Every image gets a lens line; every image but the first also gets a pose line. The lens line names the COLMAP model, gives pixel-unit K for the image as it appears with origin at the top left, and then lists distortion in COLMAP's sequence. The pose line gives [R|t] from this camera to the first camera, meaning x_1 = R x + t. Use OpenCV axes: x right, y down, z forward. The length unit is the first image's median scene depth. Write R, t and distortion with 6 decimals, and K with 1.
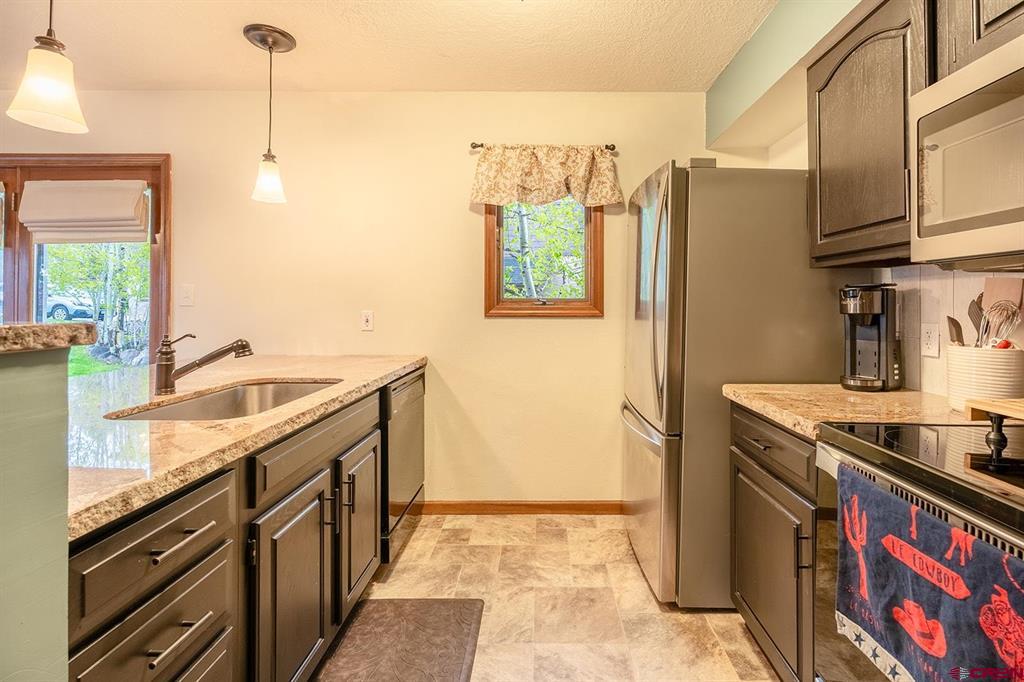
lens RADIAL K [[467.9, 0, 535.3], [0, 467.9, 303.3], [0, 0, 1]] dist [-0.001818, -0.000478]
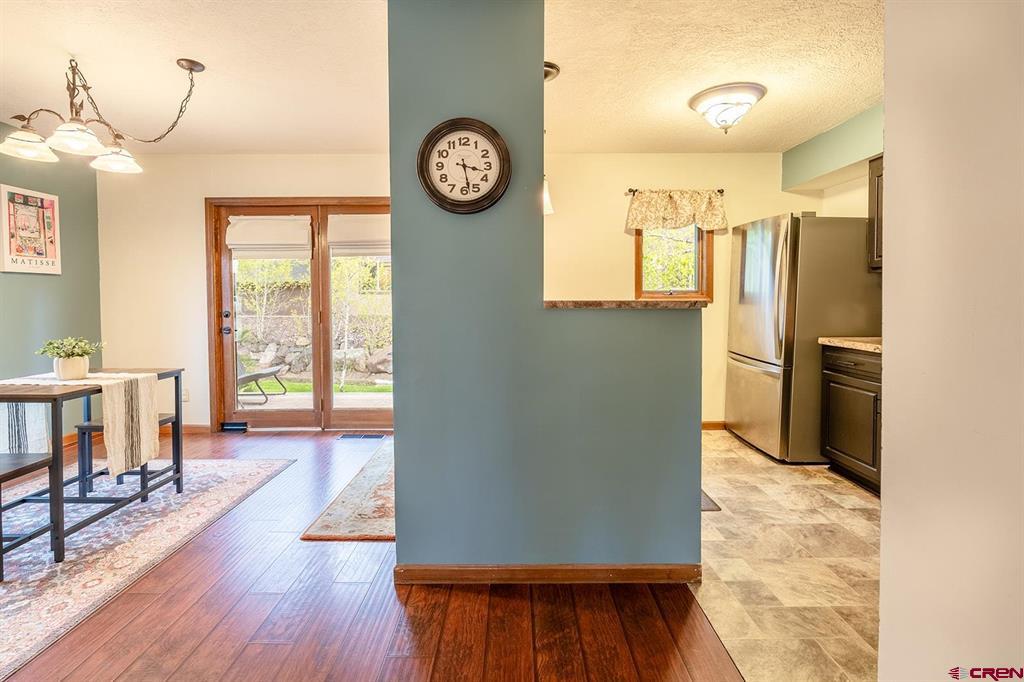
lens RADIAL K [[467.9, 0, 508.7], [0, 467.9, 315.1], [0, 0, 1]] dist [-0.001818, -0.000478]
pose [[0.999903, -0.010295, 0.009420, -0.823629], [0.009874, 0.998999, 0.043635, -0.004456], [-0.009860, -0.043538, 0.999003, -0.803792]]
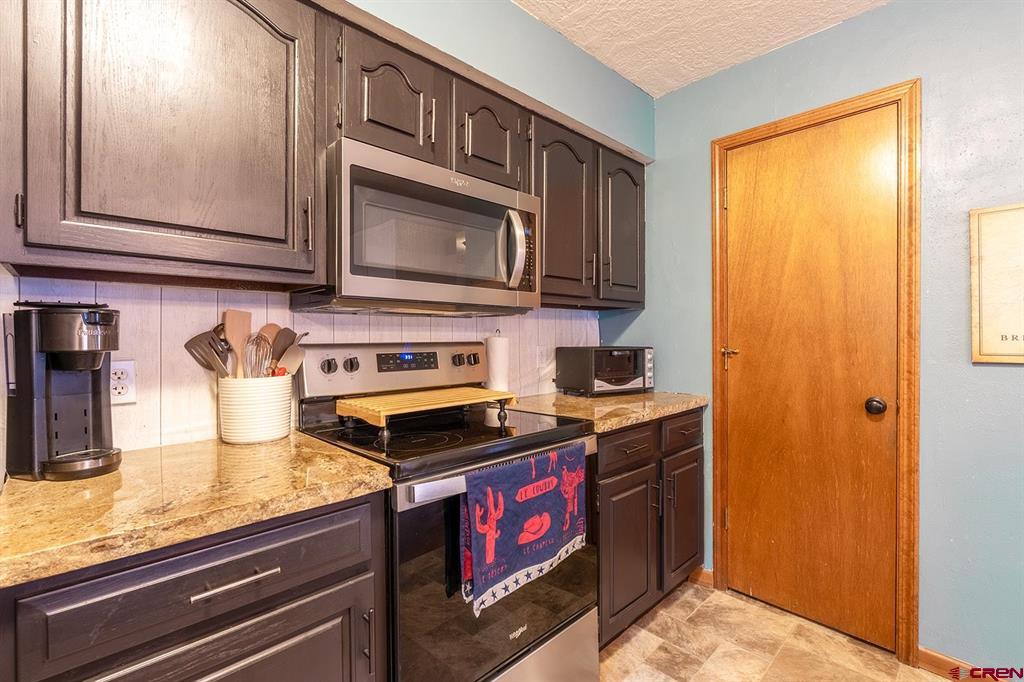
lens RADIAL K [[467.9, 0, 514.1], [0, 467.9, 337.1], [0, 0, 1]] dist [-0.001818, -0.000478]
pose [[-0.714122, -0.000891, 0.700021, -0.131390], [-0.000754, 1.000000, 0.000503, 0.002920], [-0.700021, -0.000169, -0.714122, 0.990449]]
